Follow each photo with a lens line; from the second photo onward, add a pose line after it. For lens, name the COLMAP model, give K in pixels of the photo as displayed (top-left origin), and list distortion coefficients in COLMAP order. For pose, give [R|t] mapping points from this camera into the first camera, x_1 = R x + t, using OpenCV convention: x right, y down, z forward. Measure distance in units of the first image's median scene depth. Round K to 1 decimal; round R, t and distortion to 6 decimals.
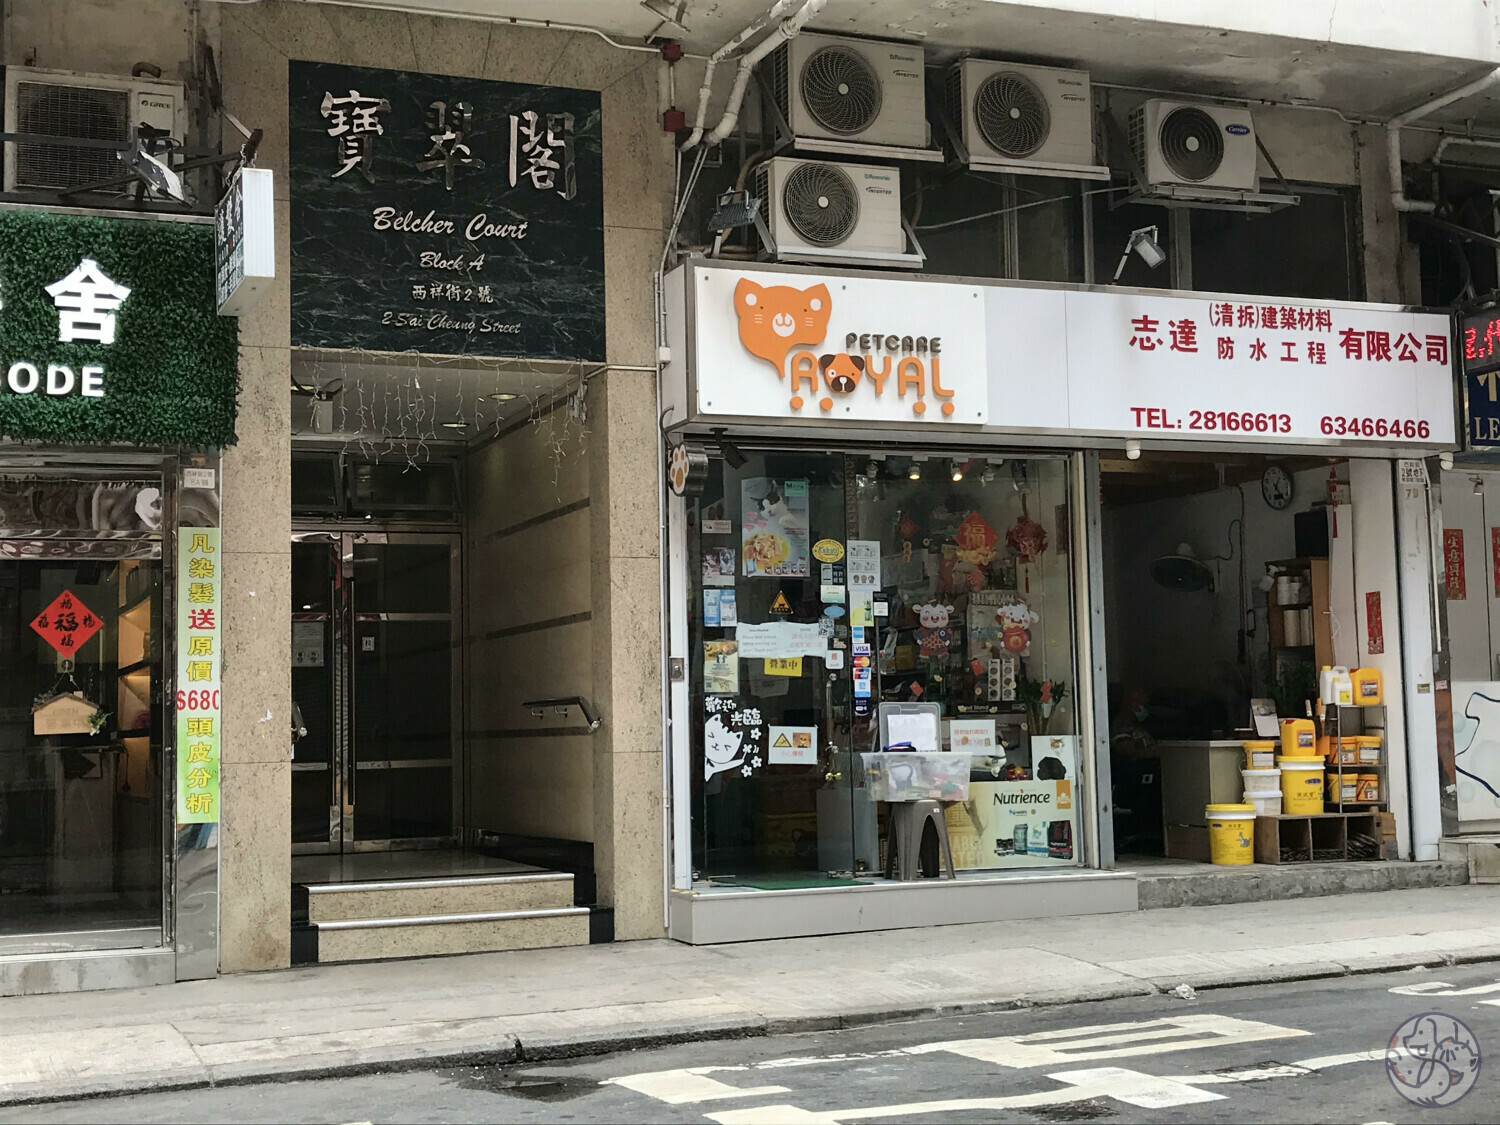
lens RADIAL K [[2165.1, 0, 749.1], [0, 2165.1, 576.0], [0, 0, 1]] dist [0.306277, -0.013499]
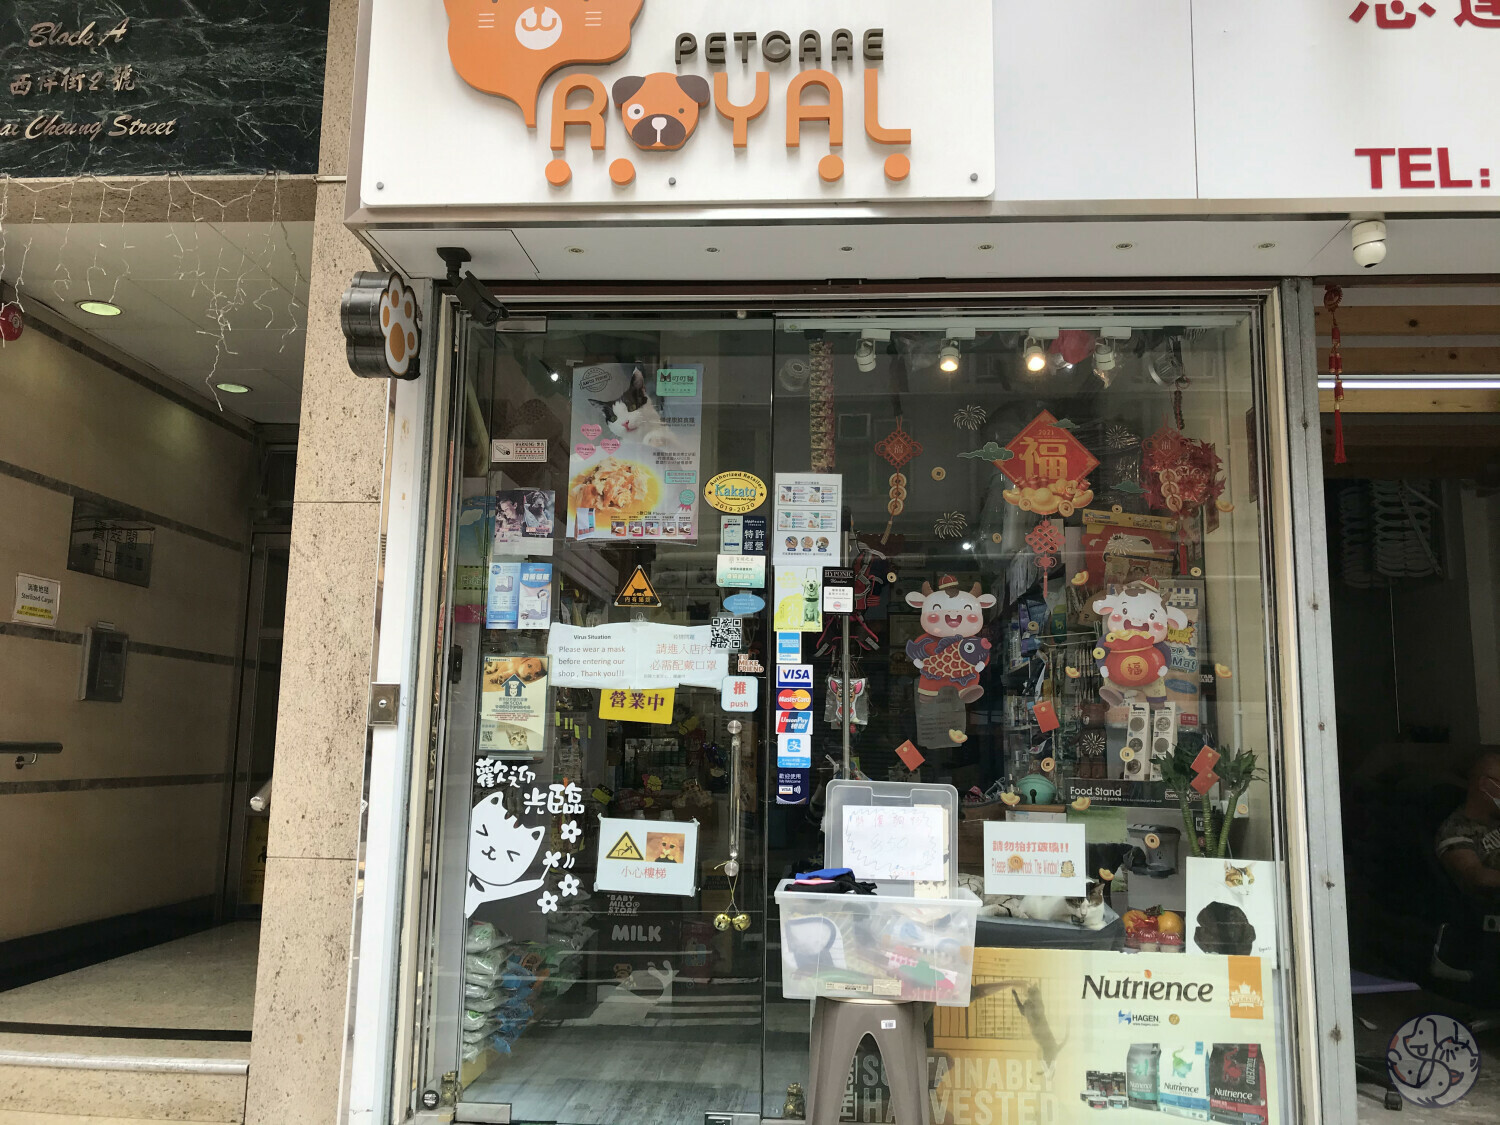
lens RADIAL K [[1239.1, 0, 750.0], [0, 1239.1, 562.5], [0, 0, 1]] dist [0.048069, -0.062928]
pose [[0.900888, -0.025158, -0.433321, 0.175297], [-0.004034, 0.997791, -0.066316, 0.026742], [0.434032, 0.061491, 0.898796, 0.734607]]
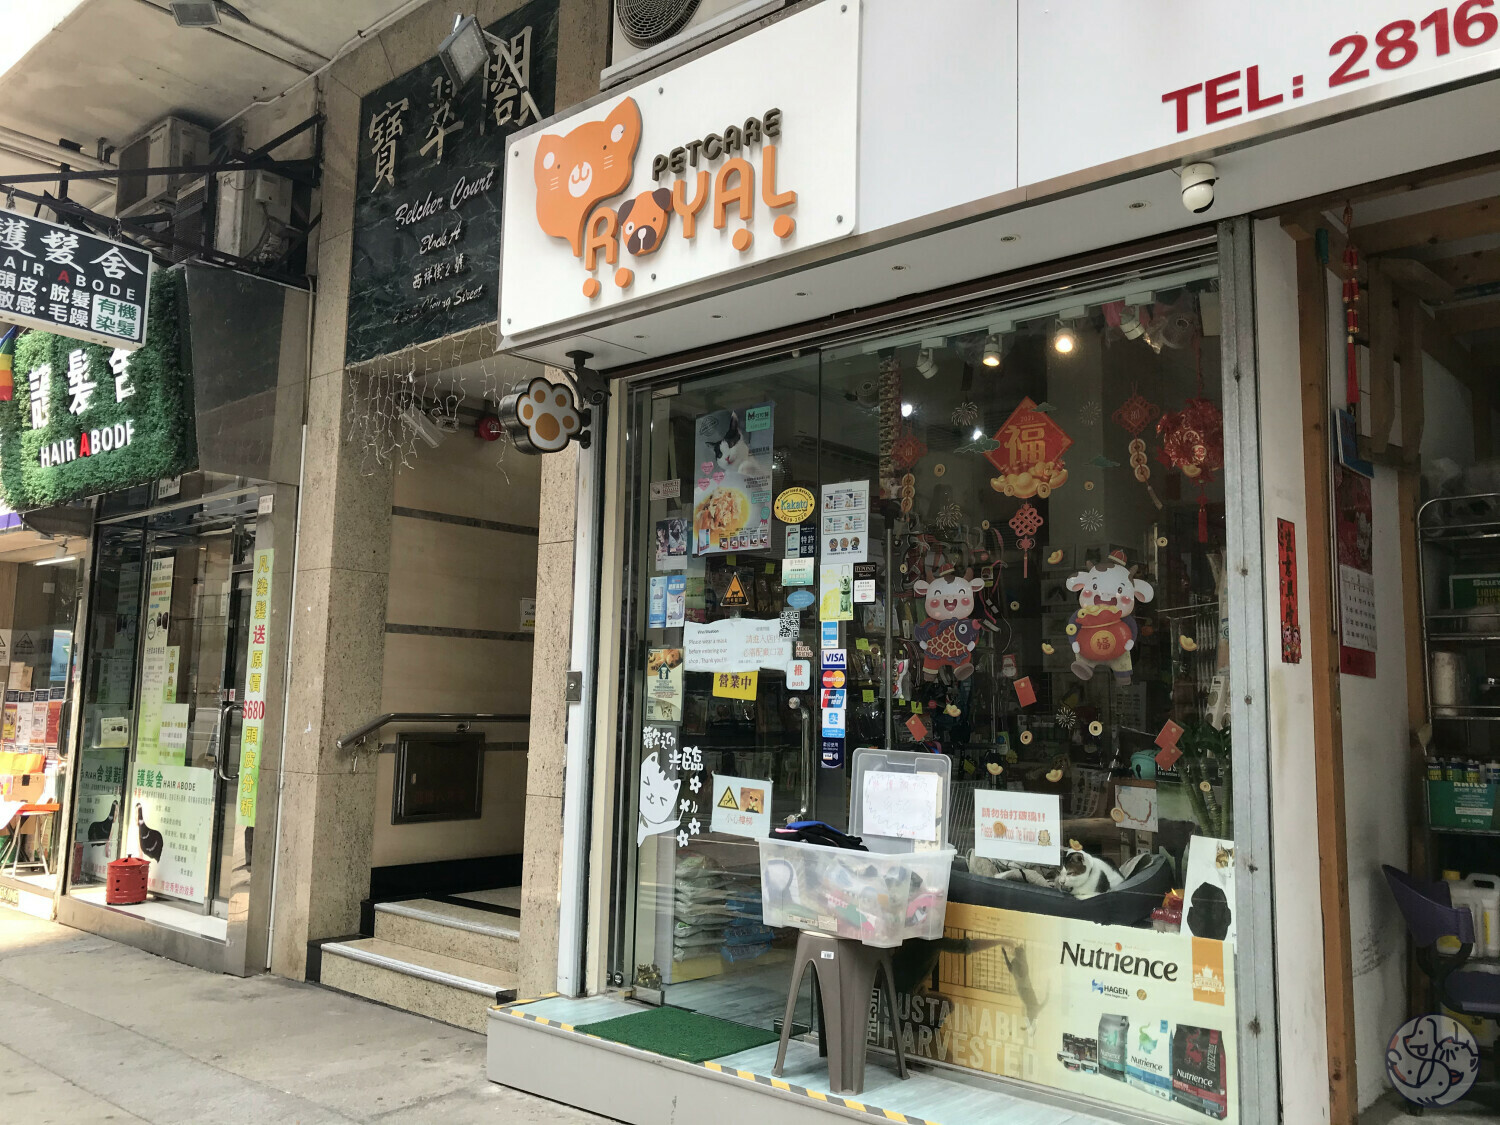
lens RADIAL K [[1227.7, 0, 750.0], [0, 1227.7, 562.5], [0, 0, 1]] dist [0.111746, -0.220398]
pose [[0.449479, -0.071885, -0.890394, 0.357604], [0.039944, 0.997377, -0.060358, 0.027109], [0.892397, -0.008436, 0.451171, 0.834596]]
